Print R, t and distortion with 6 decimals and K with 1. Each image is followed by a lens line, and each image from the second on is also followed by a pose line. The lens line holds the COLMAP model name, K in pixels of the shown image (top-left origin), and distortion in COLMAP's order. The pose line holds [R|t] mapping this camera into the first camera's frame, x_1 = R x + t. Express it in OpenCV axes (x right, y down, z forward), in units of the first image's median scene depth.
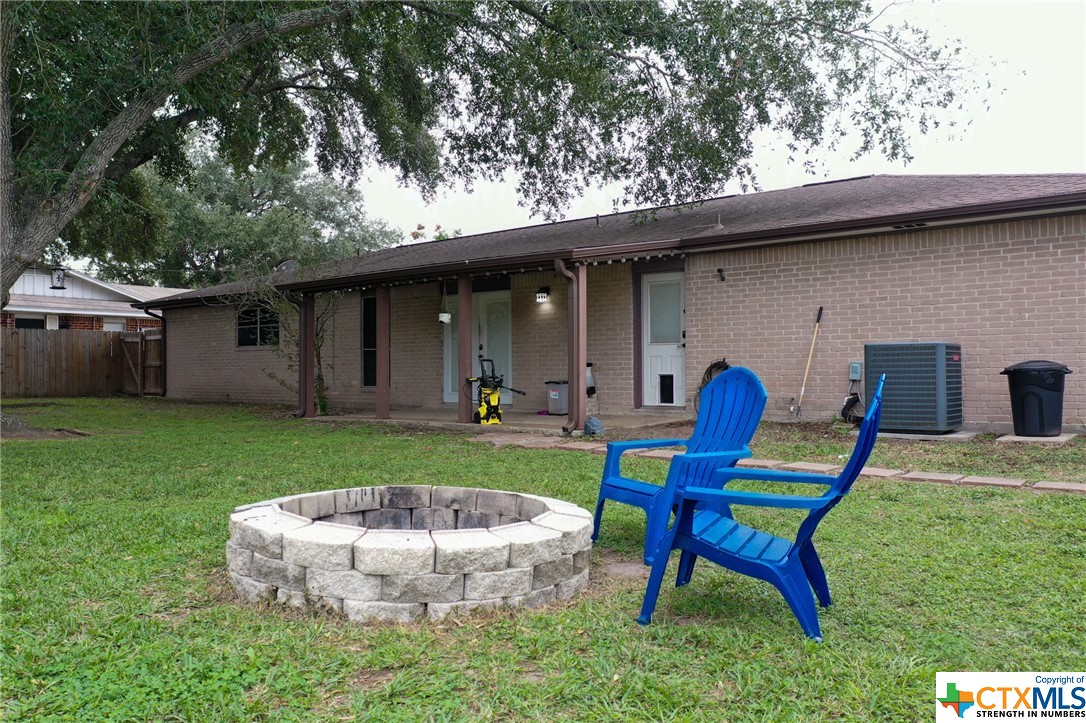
lens RADIAL K [[871.2, 0, 539.1], [0, 871.2, 361.6], [0, 0, 1]] dist [0.007059, 0.007065]
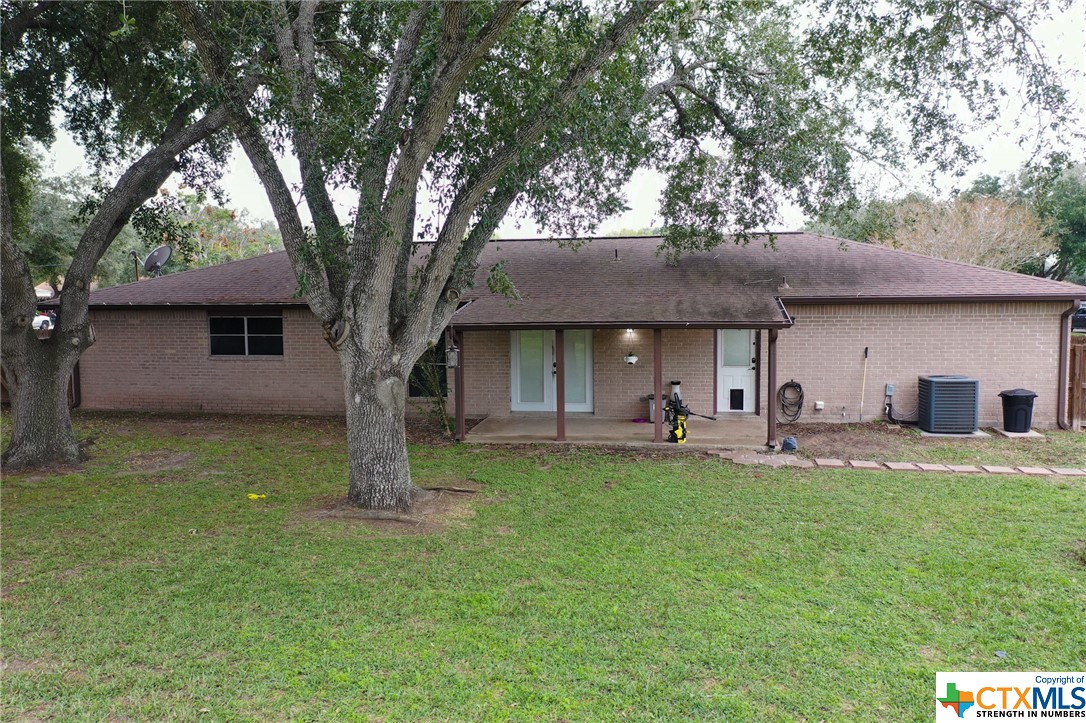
lens RADIAL K [[871.2, 0, 549.1], [0, 871.2, 364.1], [0, 0, 1]] dist [0.007059, 0.007065]
pose [[0.864905, -0.046866, 0.499743, -0.920209], [0.000588, 0.995725, 0.092361, -0.175168], [-0.501935, -0.079590, 0.861235, -0.031136]]
